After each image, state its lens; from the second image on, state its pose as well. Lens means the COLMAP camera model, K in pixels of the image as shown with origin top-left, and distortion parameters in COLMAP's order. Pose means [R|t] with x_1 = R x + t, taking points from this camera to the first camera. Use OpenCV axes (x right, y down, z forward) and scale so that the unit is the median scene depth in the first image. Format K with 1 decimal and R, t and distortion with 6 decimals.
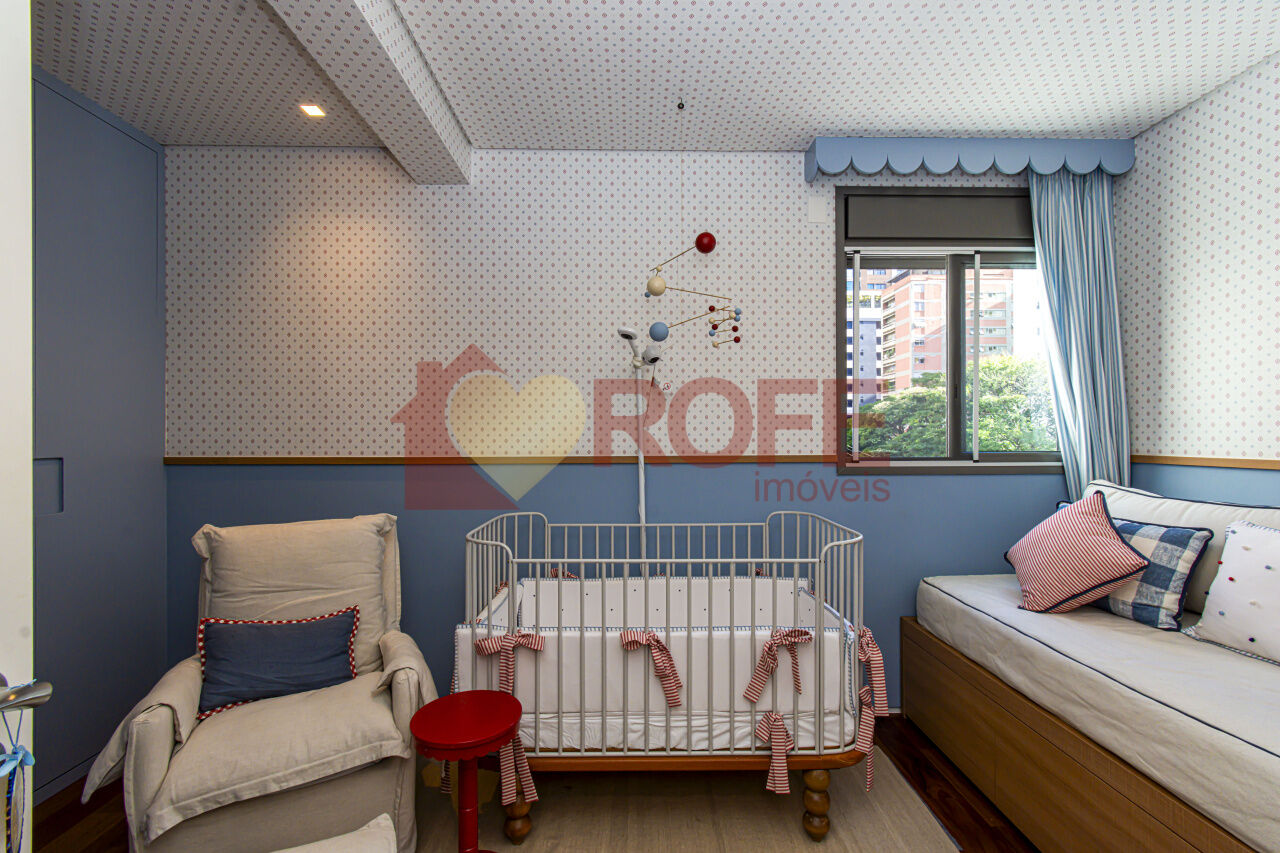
lens RADIAL K [[574.5, 0, 640.0], [0, 574.5, 426.5], [0, 0, 1]] dist [-0.006832, -0.000119]
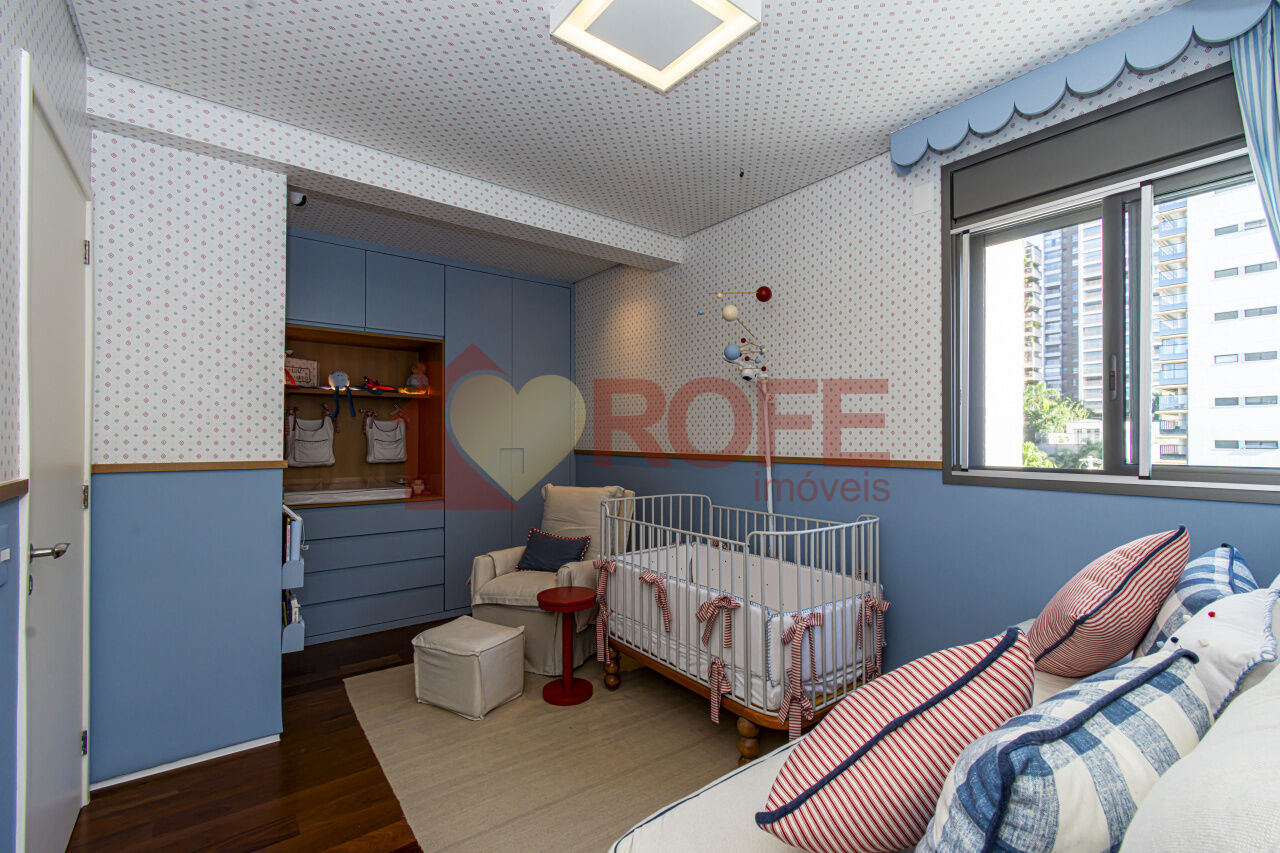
lens RADIAL K [[559.8, 0, 640.0], [0, 559.8, 426.5], [0, 0, 1]] dist [0.001007, 0.000279]
pose [[0.600888, -0.012884, -0.799230, 0.774597], [0.006019, 0.999915, -0.011594, 0.001679], [0.799311, 0.002156, 0.600914, 0.084517]]
